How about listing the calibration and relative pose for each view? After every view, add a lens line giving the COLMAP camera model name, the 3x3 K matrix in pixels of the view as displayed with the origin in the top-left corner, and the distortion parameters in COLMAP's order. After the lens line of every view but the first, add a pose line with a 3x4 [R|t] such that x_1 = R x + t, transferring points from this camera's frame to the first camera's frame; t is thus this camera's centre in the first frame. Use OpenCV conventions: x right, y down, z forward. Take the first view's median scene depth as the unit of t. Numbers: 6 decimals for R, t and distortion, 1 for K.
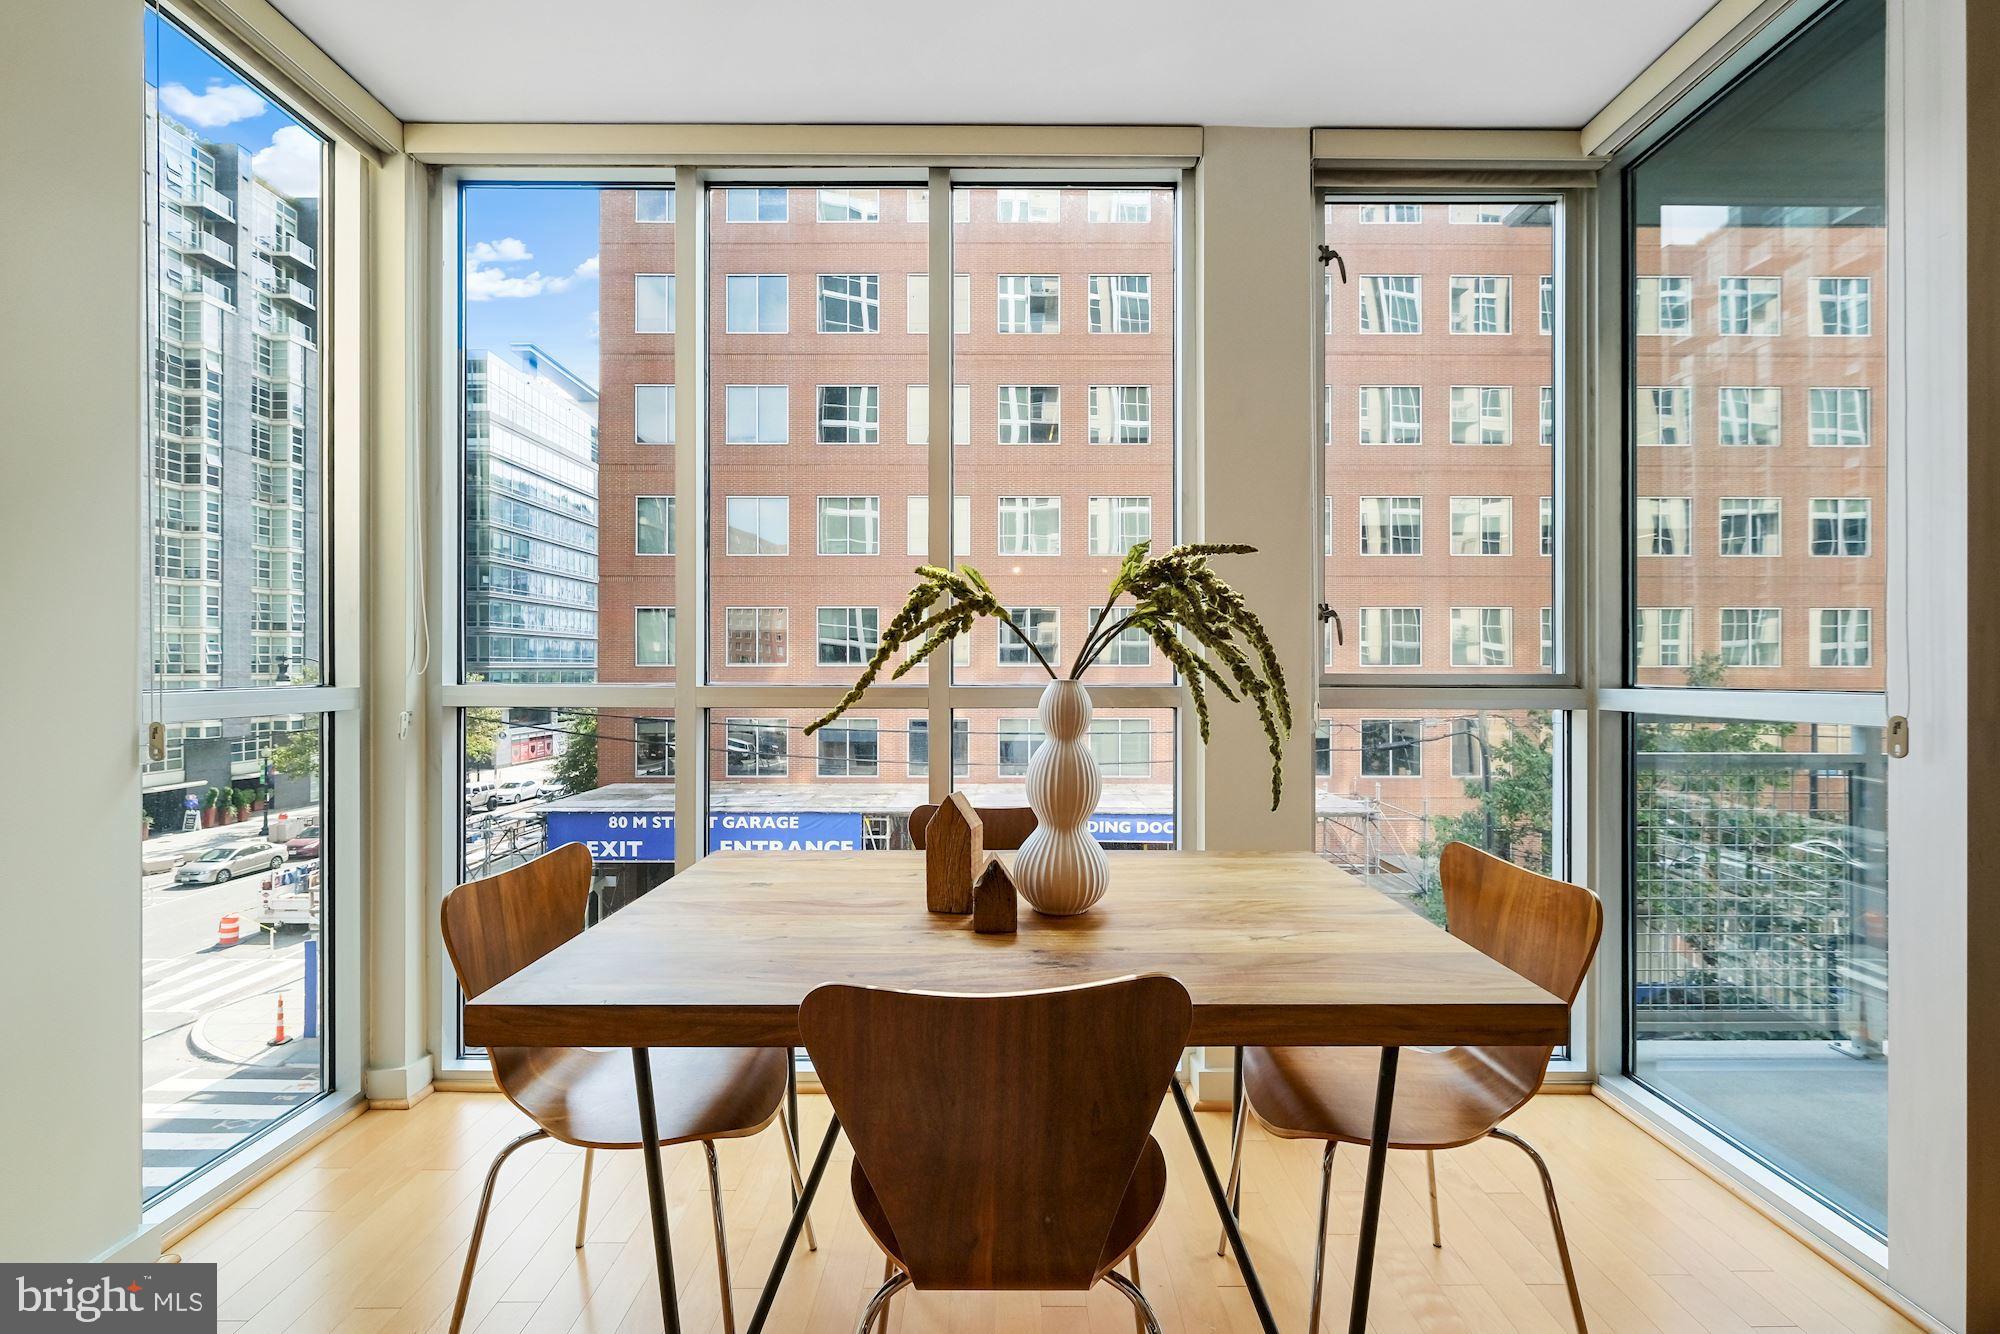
lens RADIAL K [[877.6, 0, 1001.8], [0, 877.6, 669.3], [0, 0, 1]] dist [-0.001795, -0.000417]
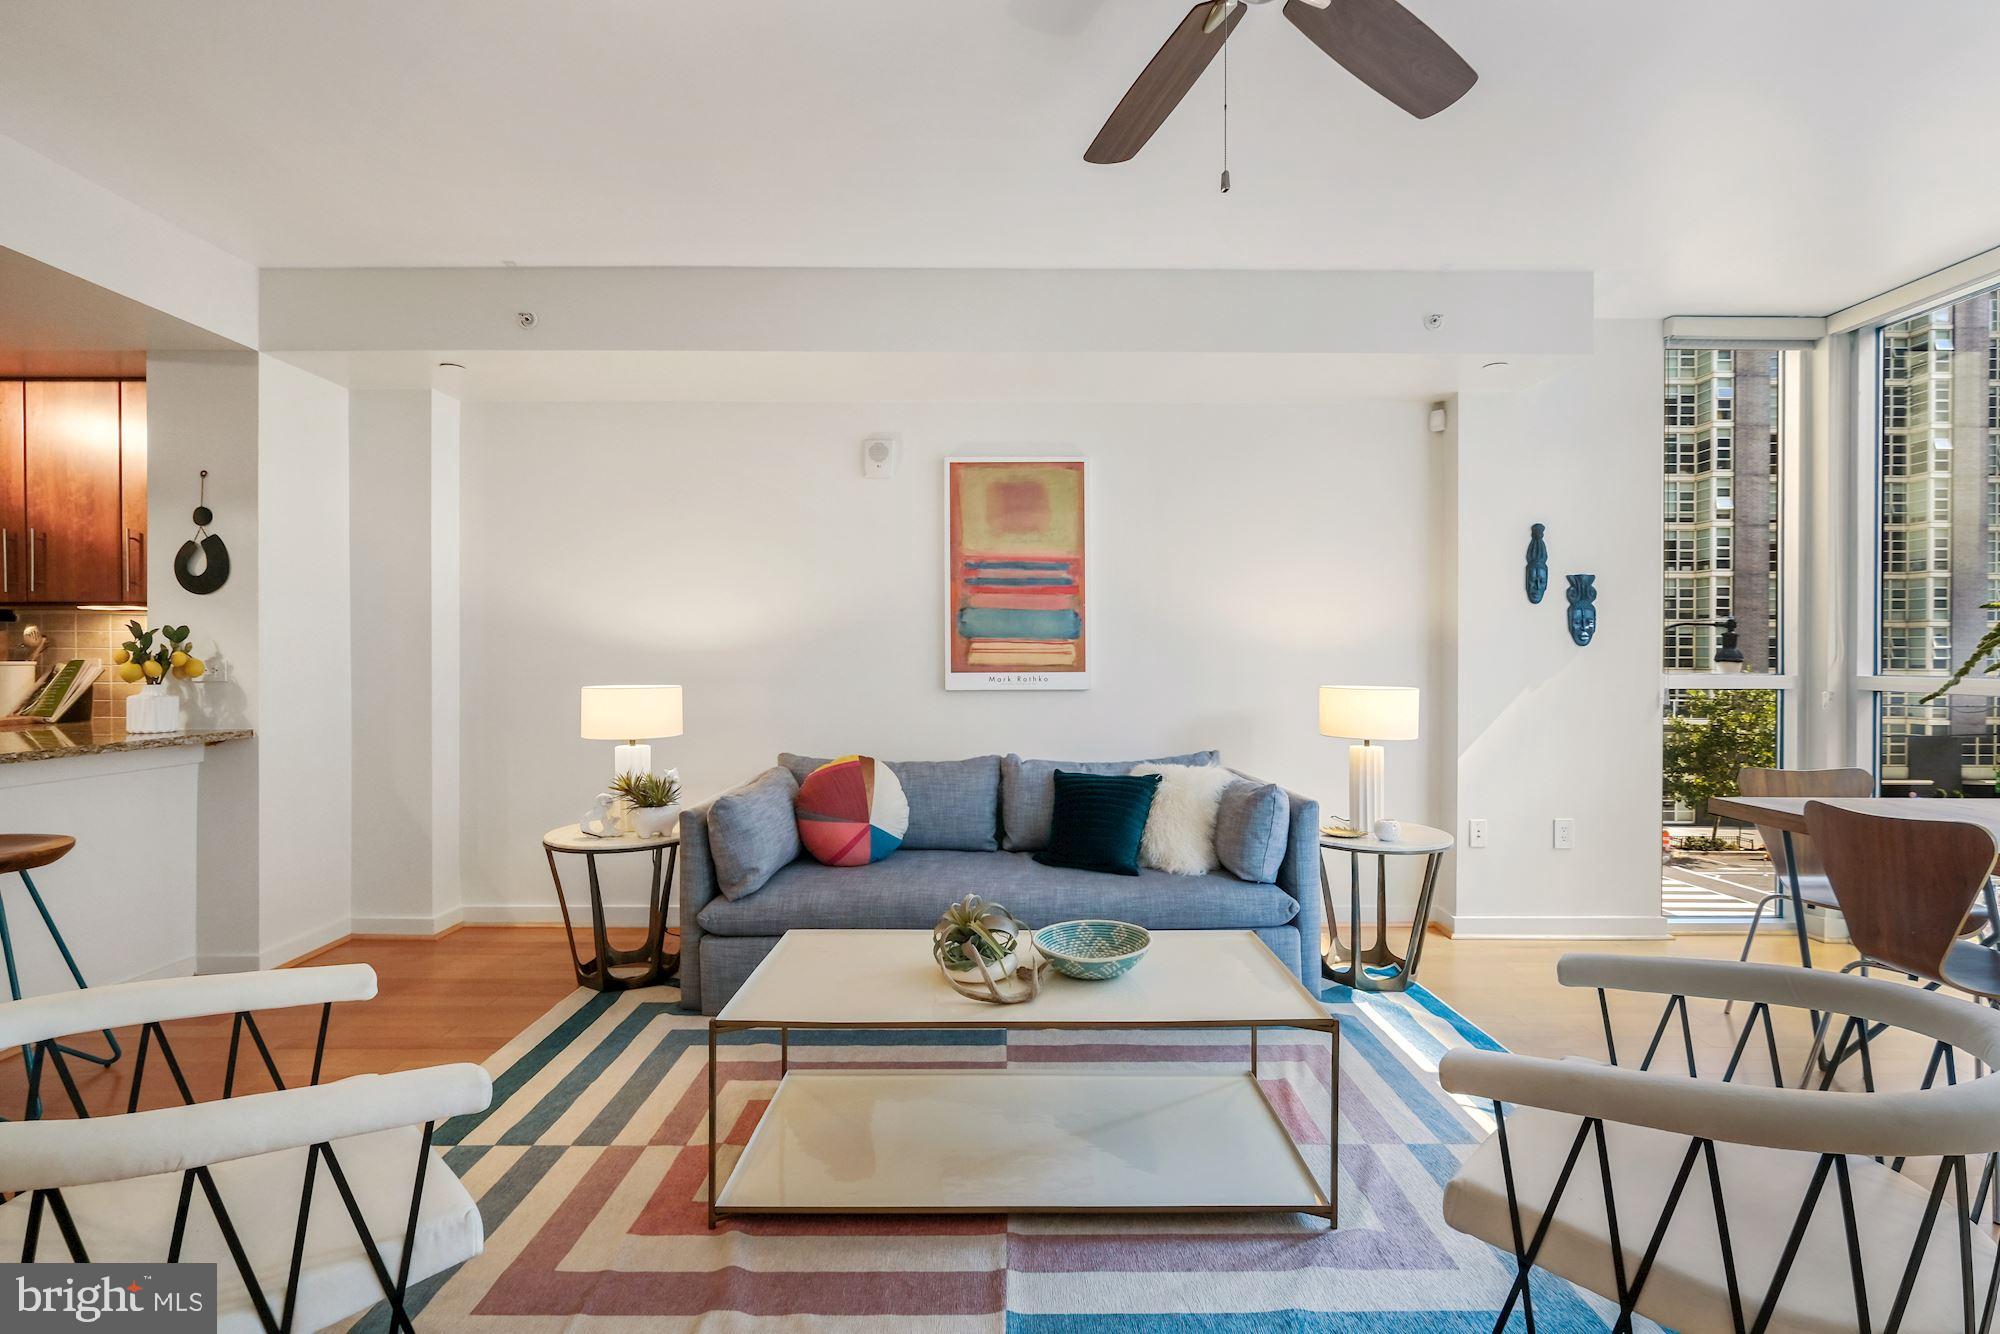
lens RADIAL K [[877.6, 0, 999.9], [0, 877.6, 664.5], [0, 0, 1]] dist [-0.001795, -0.000417]
pose [[0.004702, 0.003739, -0.999982, 0.877257], [-0.003136, 0.999988, 0.003724, -0.001810], [0.999984, 0.003119, 0.004714, -0.487407]]
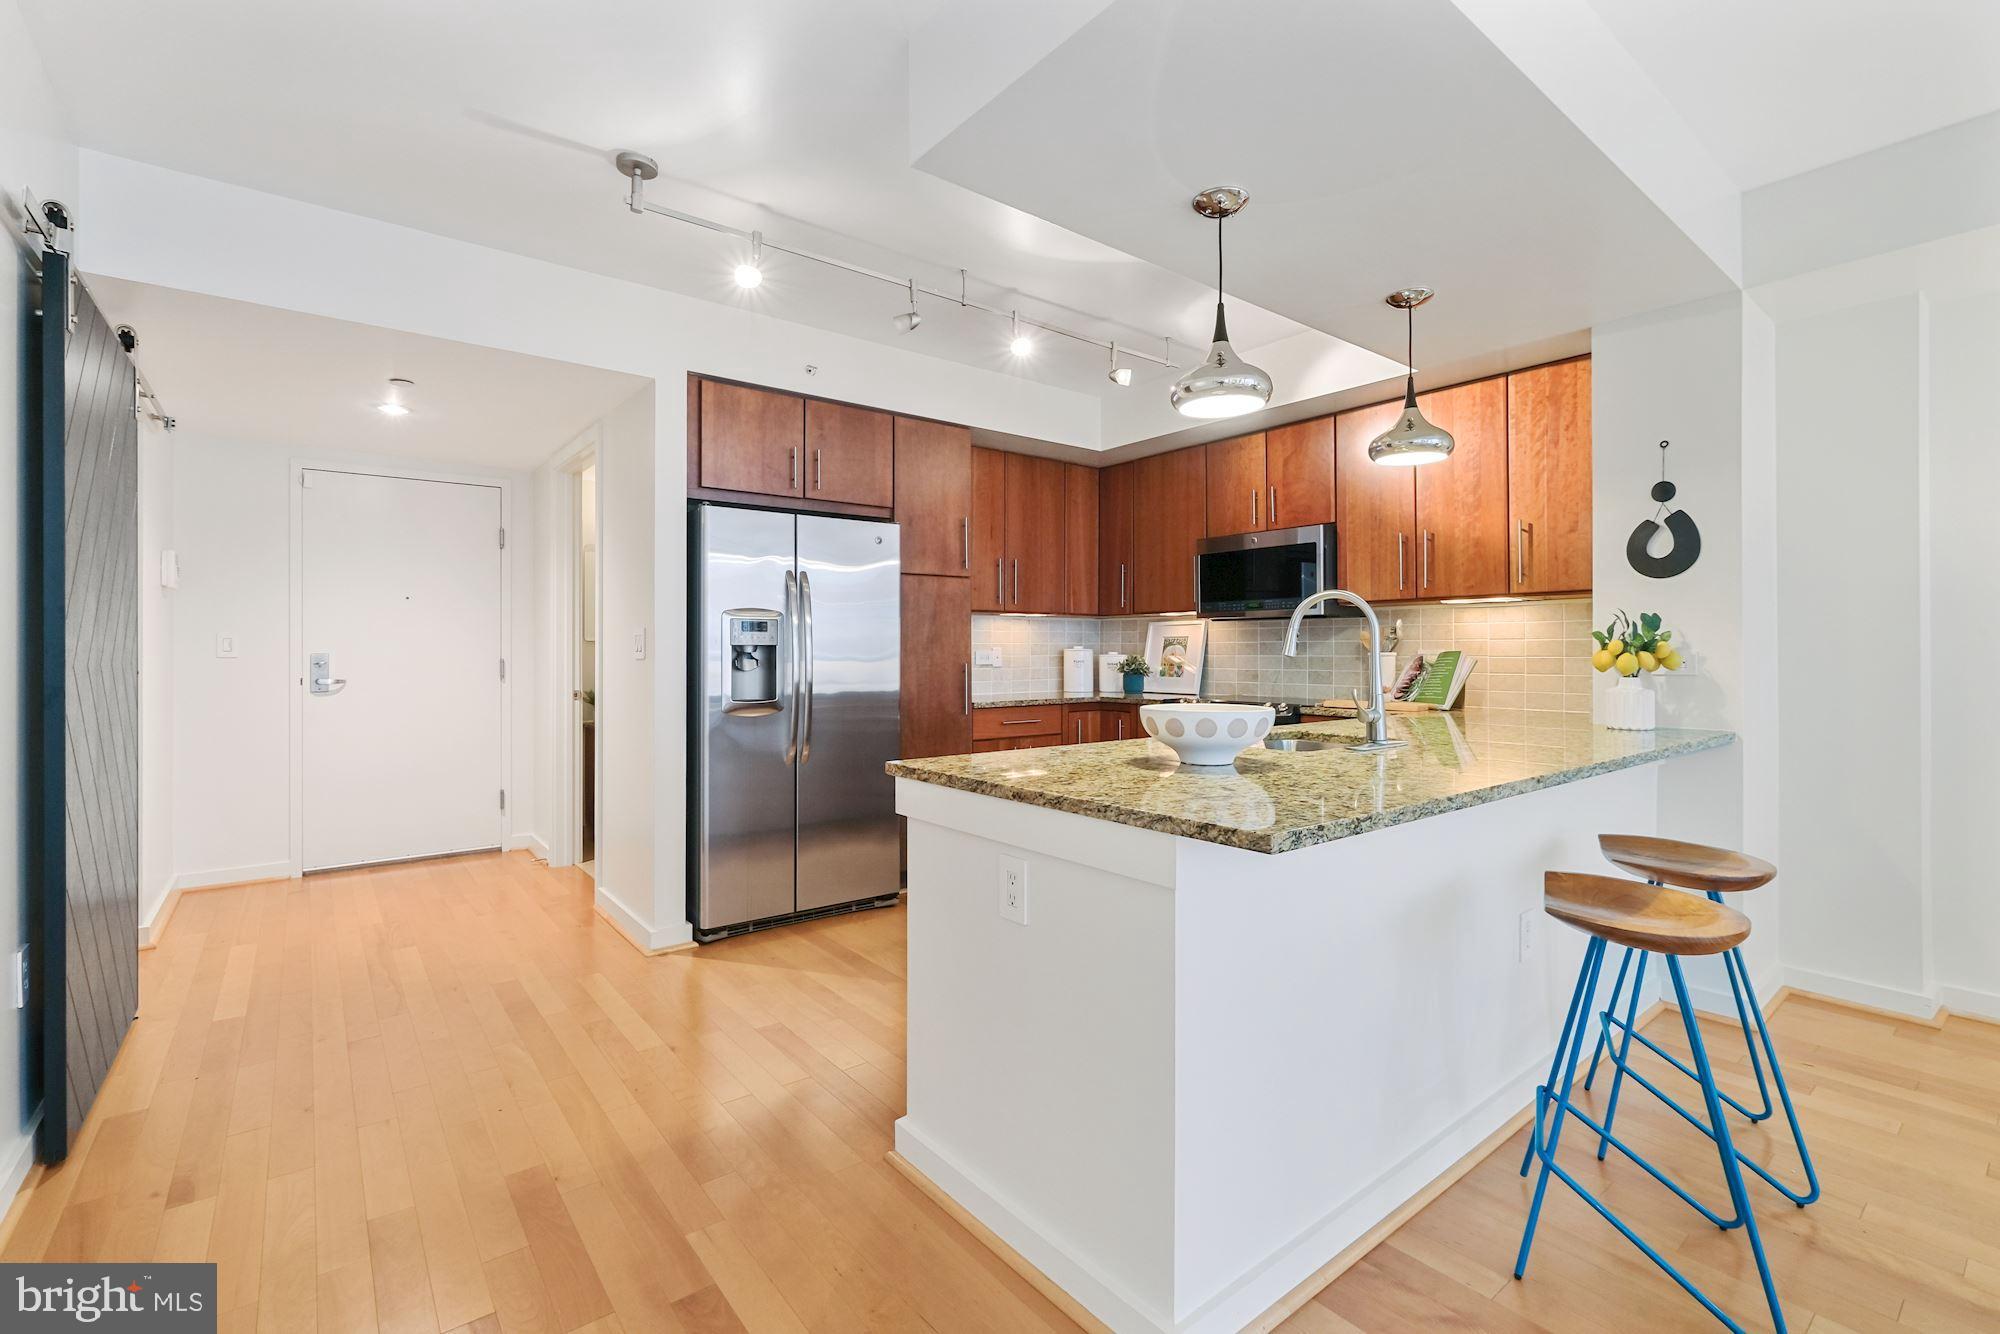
lens RADIAL K [[877.6, 0, 1015.6], [0, 877.6, 645.0], [0, 0, 1]] dist [-0.001795, -0.000417]
pose [[-0.775810, -0.007514, -0.630921, 0.993164], [-0.003576, 0.999965, -0.007512, 0.005062], [0.630956, -0.003572, -0.775810, -1.362728]]
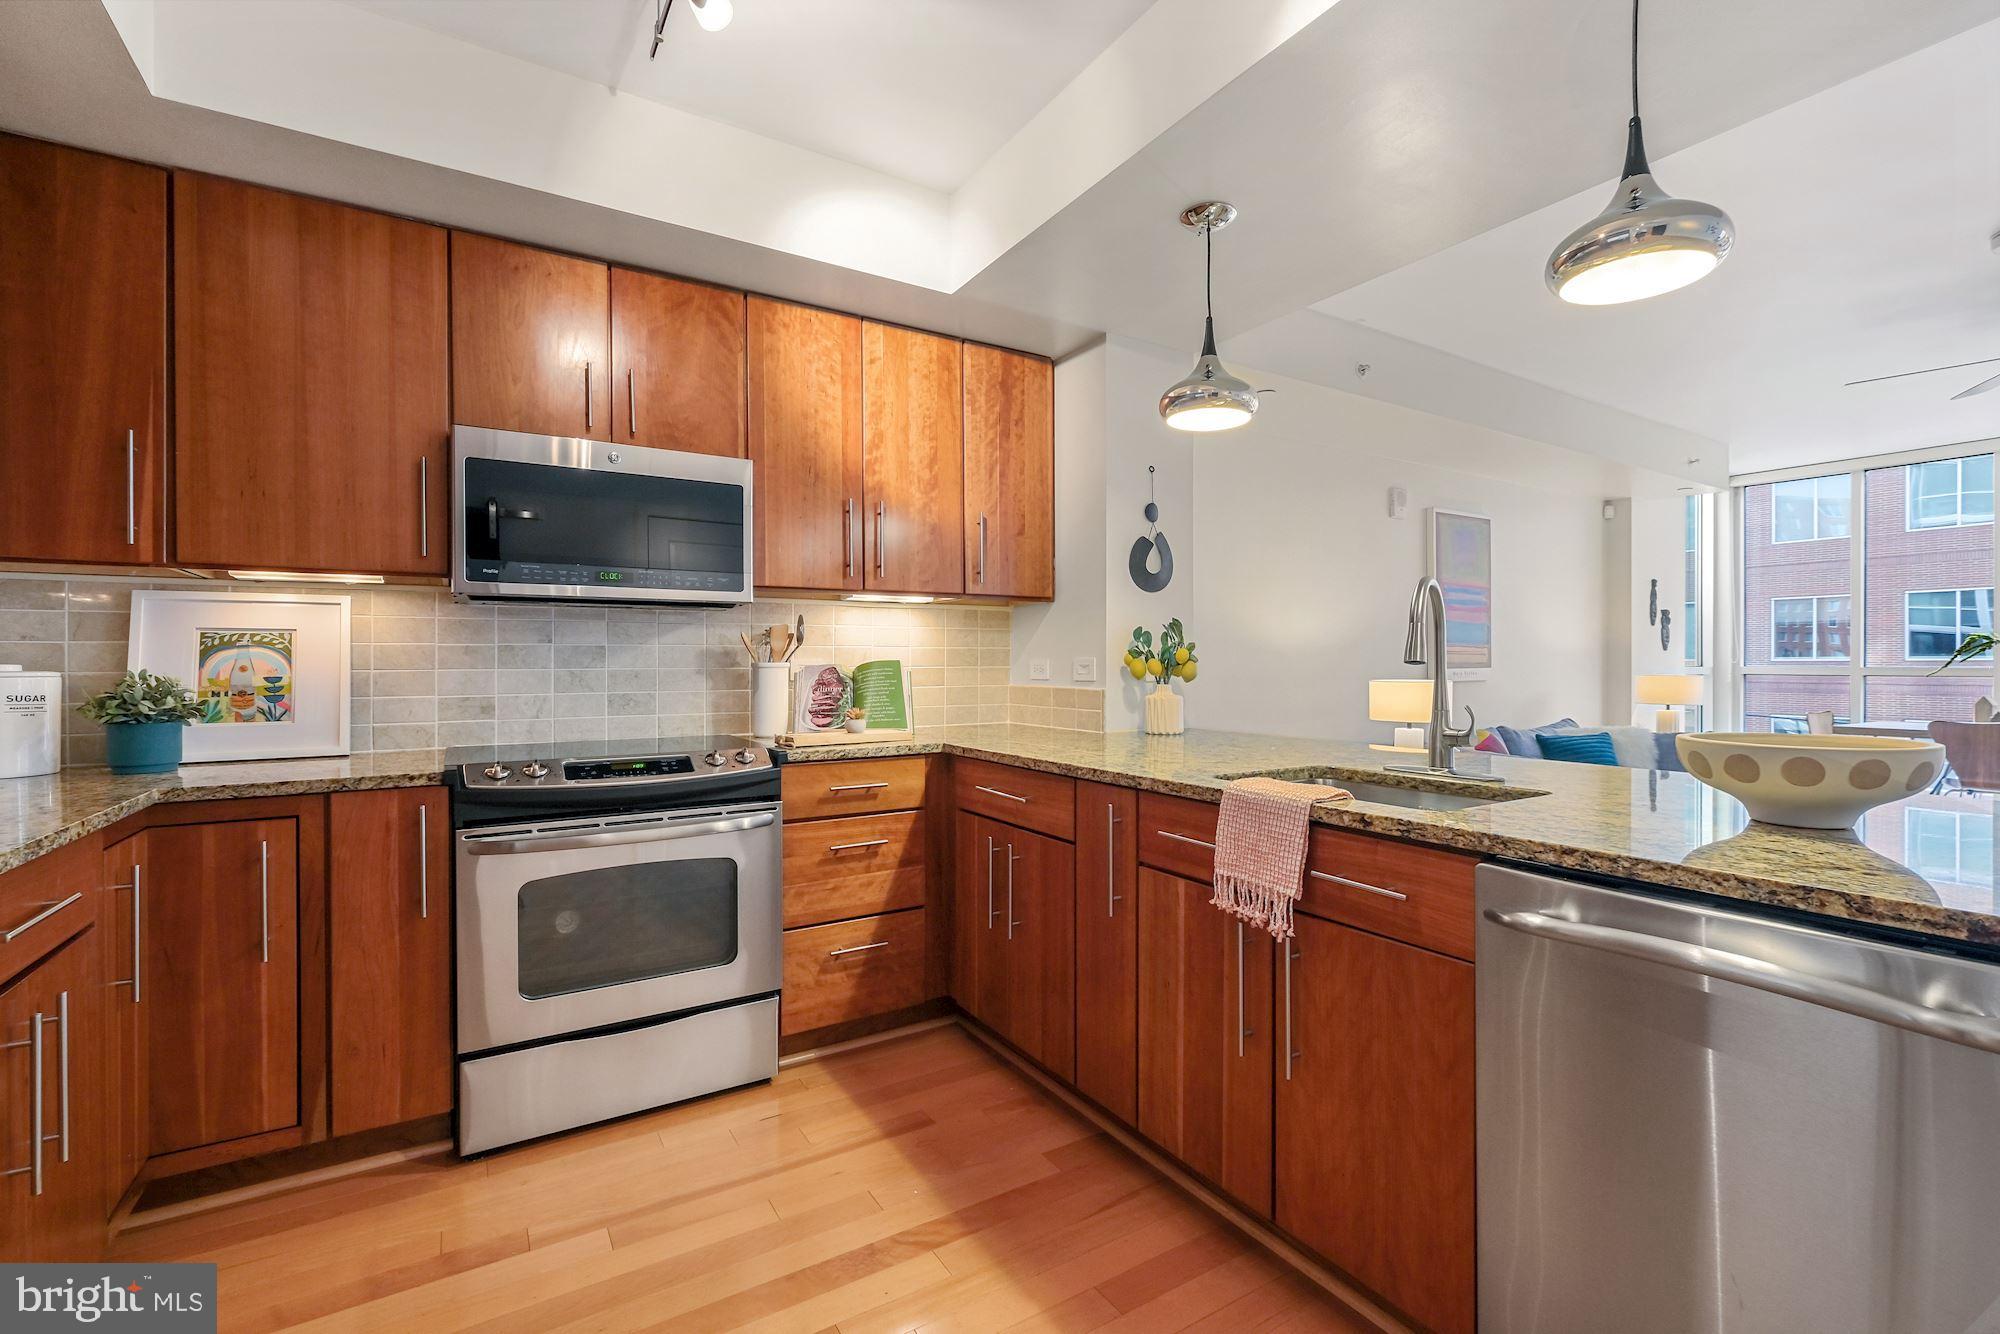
lens RADIAL K [[877.6, 0, 992.1], [0, 877.6, 666.0], [0, 0, 1]] dist [-0.001795, -0.000417]
pose [[0.531535, -0.004189, -0.847026, 0.502853], [0.004187, 0.999989, -0.002318, 0.013133], [0.847026, -0.002315, 0.531547, -2.693204]]
